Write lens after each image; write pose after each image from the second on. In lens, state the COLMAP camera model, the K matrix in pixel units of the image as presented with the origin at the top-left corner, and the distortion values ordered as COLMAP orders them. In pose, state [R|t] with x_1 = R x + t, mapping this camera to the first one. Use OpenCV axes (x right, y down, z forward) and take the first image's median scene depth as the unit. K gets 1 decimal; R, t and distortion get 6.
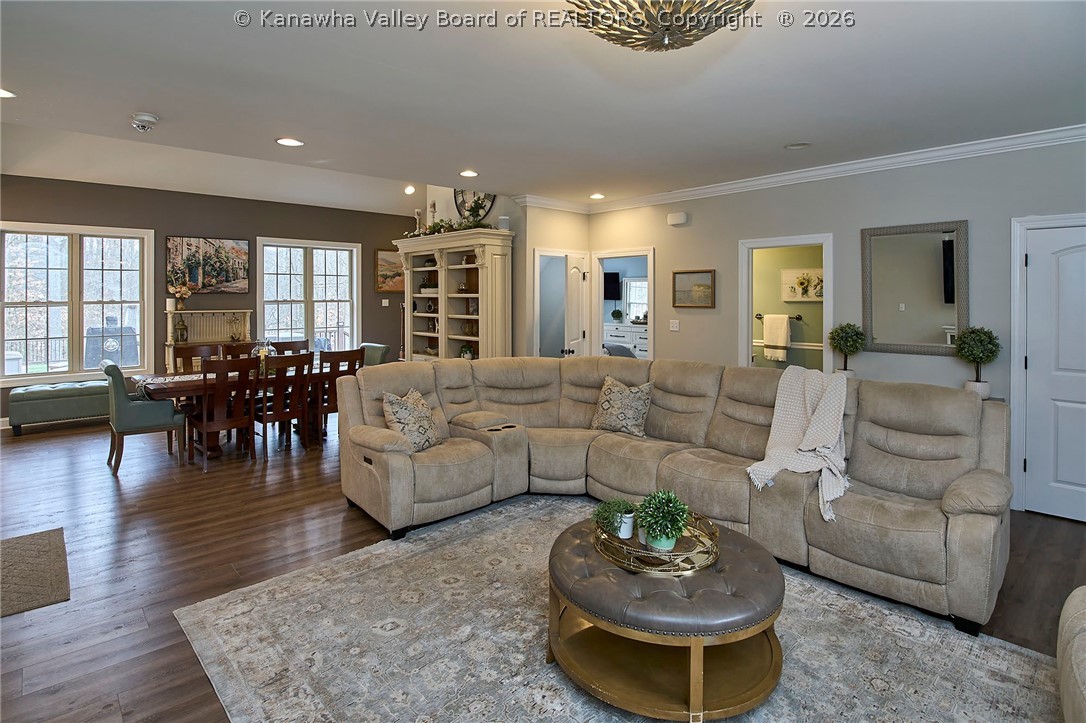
lens RADIAL K [[539.7, 0, 479.4], [0, 539.7, 297.4], [0, 0, 1]] dist [0.002747, -0.004499]
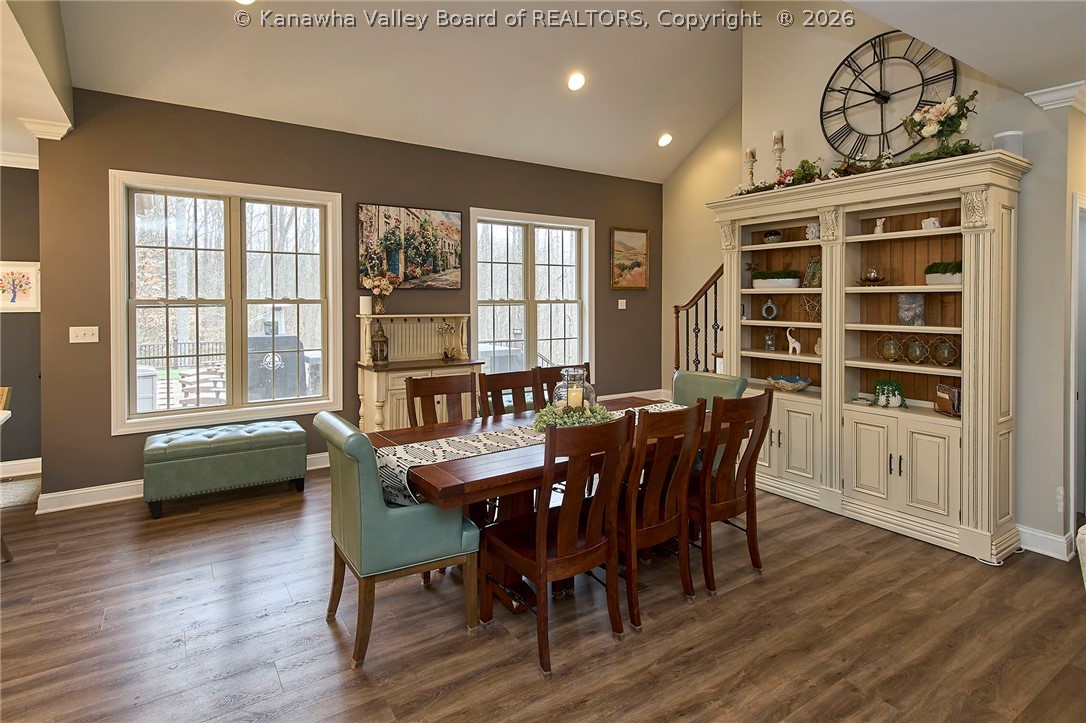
lens RADIAL K [[558.5, 0, 503.7], [0, 558.5, 310.5], [0, 0, 1]] dist [0.055238, -0.001238]
pose [[0.989258, 0.003583, -0.146136, -0.293642], [-0.001090, 0.999853, 0.017137, 0.007621], [0.146176, -0.016794, 0.989116, 0.329993]]
